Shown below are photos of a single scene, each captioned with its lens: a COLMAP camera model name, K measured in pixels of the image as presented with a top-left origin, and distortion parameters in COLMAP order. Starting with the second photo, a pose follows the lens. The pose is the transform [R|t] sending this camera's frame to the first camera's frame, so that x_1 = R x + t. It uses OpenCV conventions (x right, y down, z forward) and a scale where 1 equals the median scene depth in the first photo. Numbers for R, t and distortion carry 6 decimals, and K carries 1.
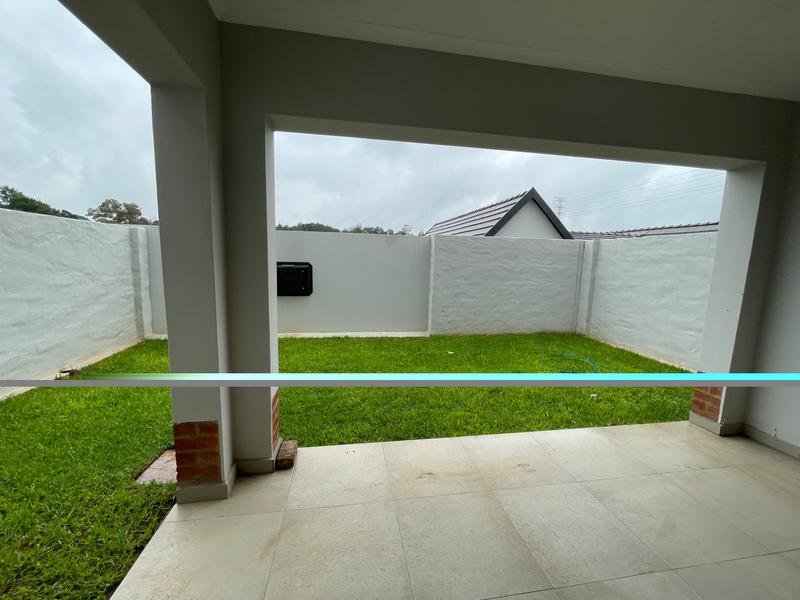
lens RADIAL K [[318.9, 0, 400.0], [0, 318.9, 300.0], [0, 0, 1]] dist [-0.003258, -0.000205]
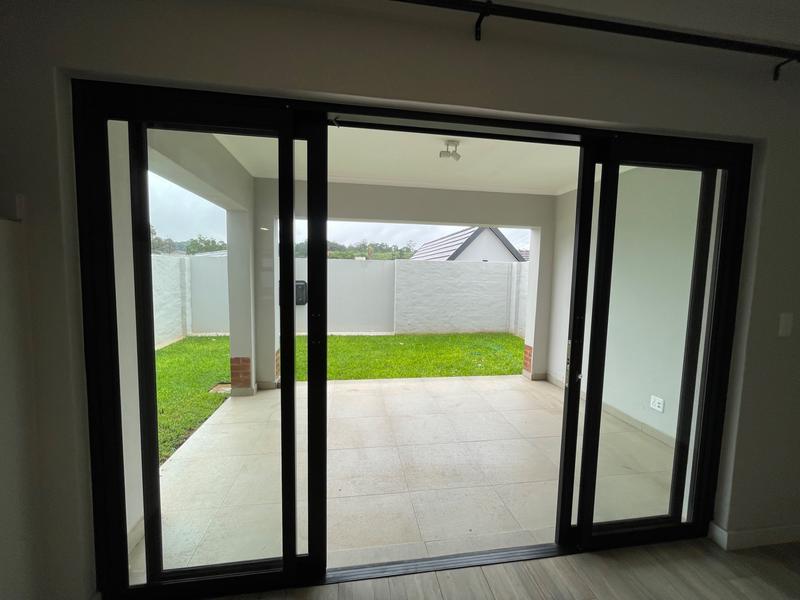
lens RADIAL K [[318.9, 0, 400.0], [0, 318.9, 300.0], [0, 0, 1]] dist [-0.003258, -0.000205]
pose [[0.999808, -0.006435, -0.018509, 0.163286], [0.005566, 0.998896, -0.046648, 0.033960], [0.018789, 0.046536, 0.998740, -0.389193]]
